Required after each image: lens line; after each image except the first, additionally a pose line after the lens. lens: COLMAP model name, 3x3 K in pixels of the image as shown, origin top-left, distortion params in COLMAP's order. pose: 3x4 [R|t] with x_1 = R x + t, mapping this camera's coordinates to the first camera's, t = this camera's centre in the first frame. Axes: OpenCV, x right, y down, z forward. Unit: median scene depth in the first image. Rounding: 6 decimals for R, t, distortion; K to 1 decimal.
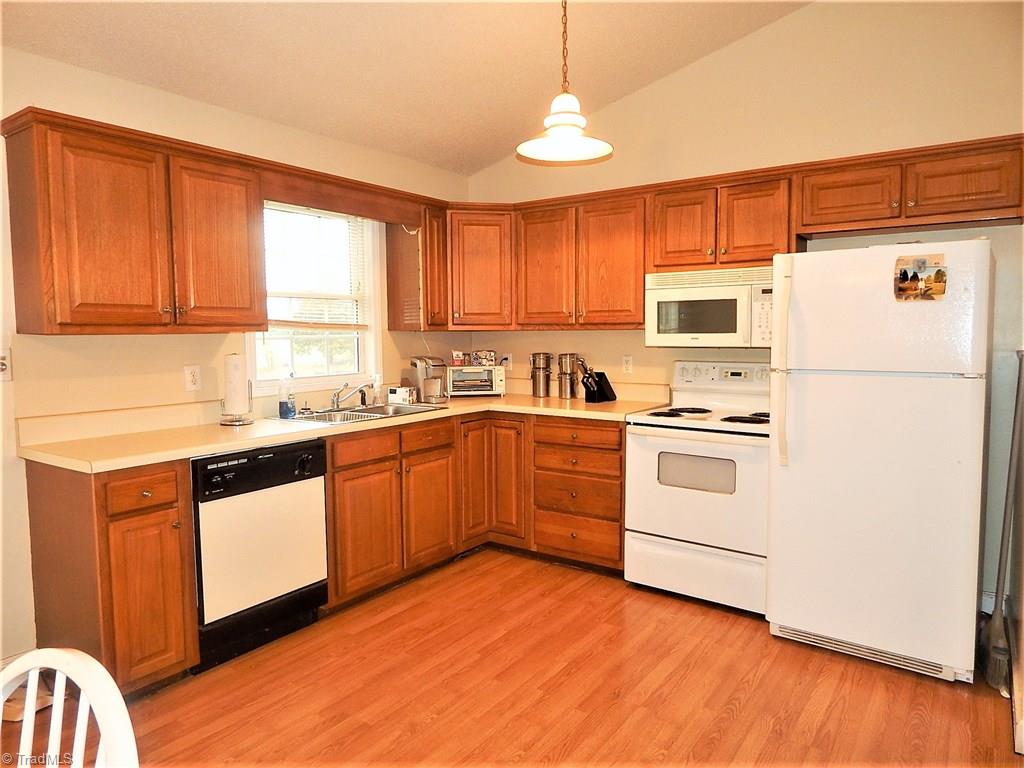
lens RADIAL K [[671.0, 0, 512.0], [0, 671.0, 384.0], [0, 0, 1]] dist [-0.009328, -0.001853]
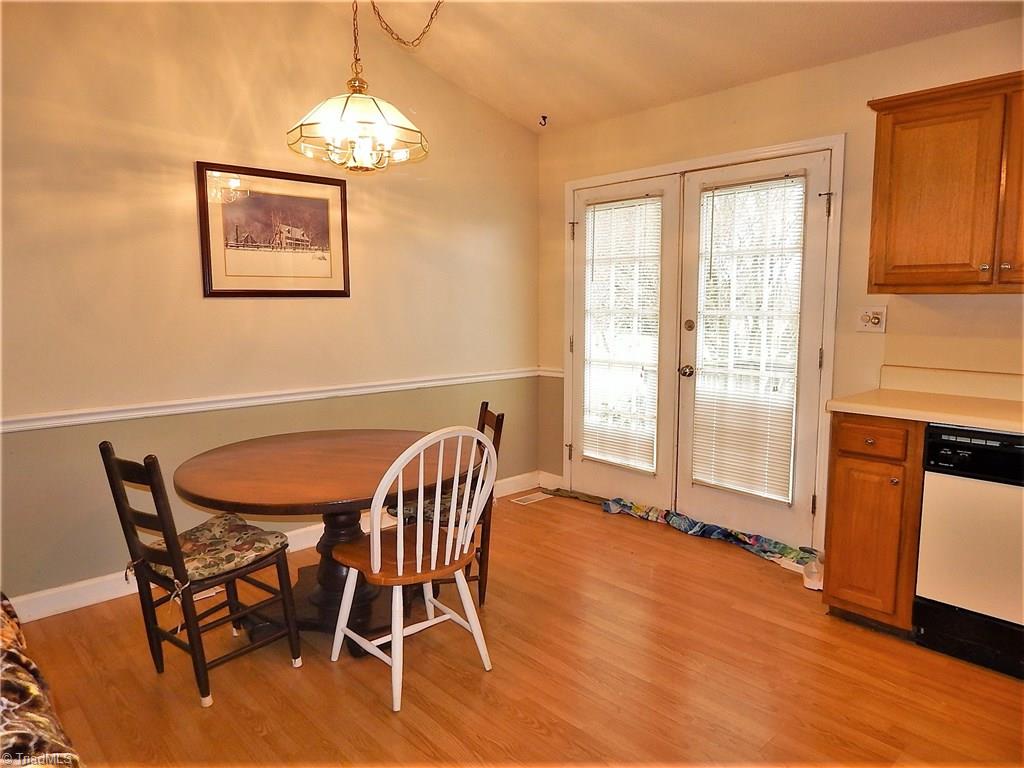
lens RADIAL K [[671.0, 0, 512.0], [0, 671.0, 384.0], [0, 0, 1]] dist [-0.009328, -0.001853]
pose [[-0.210247, 0.127368, -0.969316, 0.565484], [-0.075719, 0.986378, 0.146033, -0.039138], [0.974712, 0.104099, -0.197739, 0.591181]]
